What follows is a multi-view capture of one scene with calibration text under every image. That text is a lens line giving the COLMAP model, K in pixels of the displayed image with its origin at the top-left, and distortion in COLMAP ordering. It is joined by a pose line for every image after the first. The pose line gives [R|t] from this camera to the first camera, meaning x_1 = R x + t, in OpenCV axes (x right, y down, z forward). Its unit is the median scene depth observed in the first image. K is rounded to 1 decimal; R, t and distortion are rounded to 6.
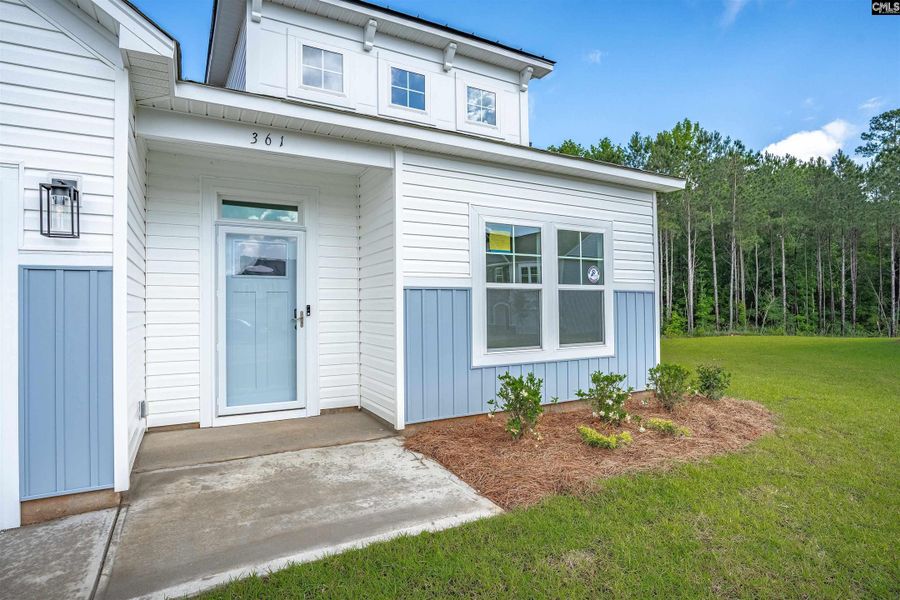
lens RADIAL K [[473.4, 0, 452.7], [0, 473.4, 299.8], [0, 0, 1]] dist [-0.029546, 0.003048]
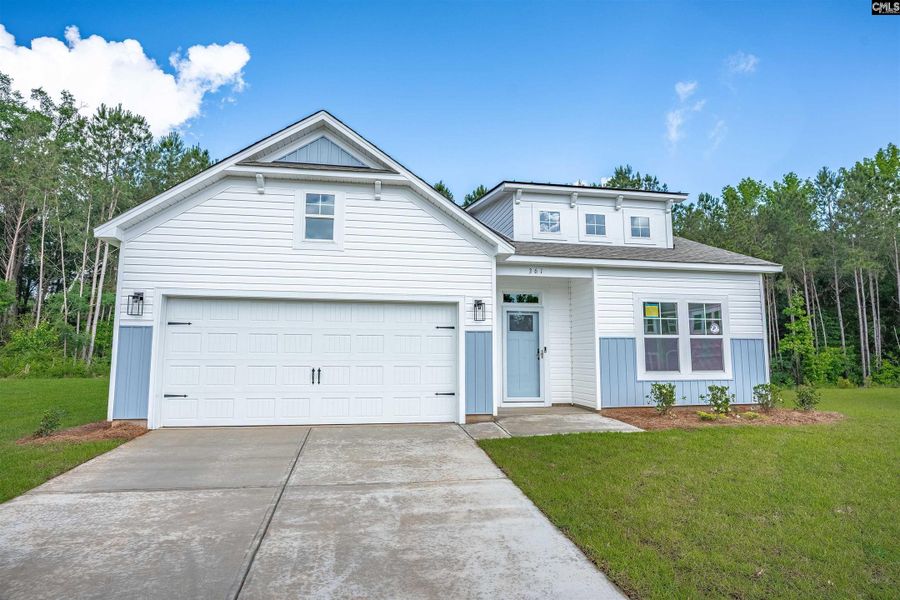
lens RADIAL K [[473.4, 0, 461.8], [0, 473.4, 303.4], [0, 0, 1]] dist [-0.029546, 0.003048]
pose [[0.946106, -0.025538, -0.322849, -0.005134], [-0.004067, 0.995871, -0.090693, 0.011056], [0.323832, 0.087118, 0.942095, -0.917303]]
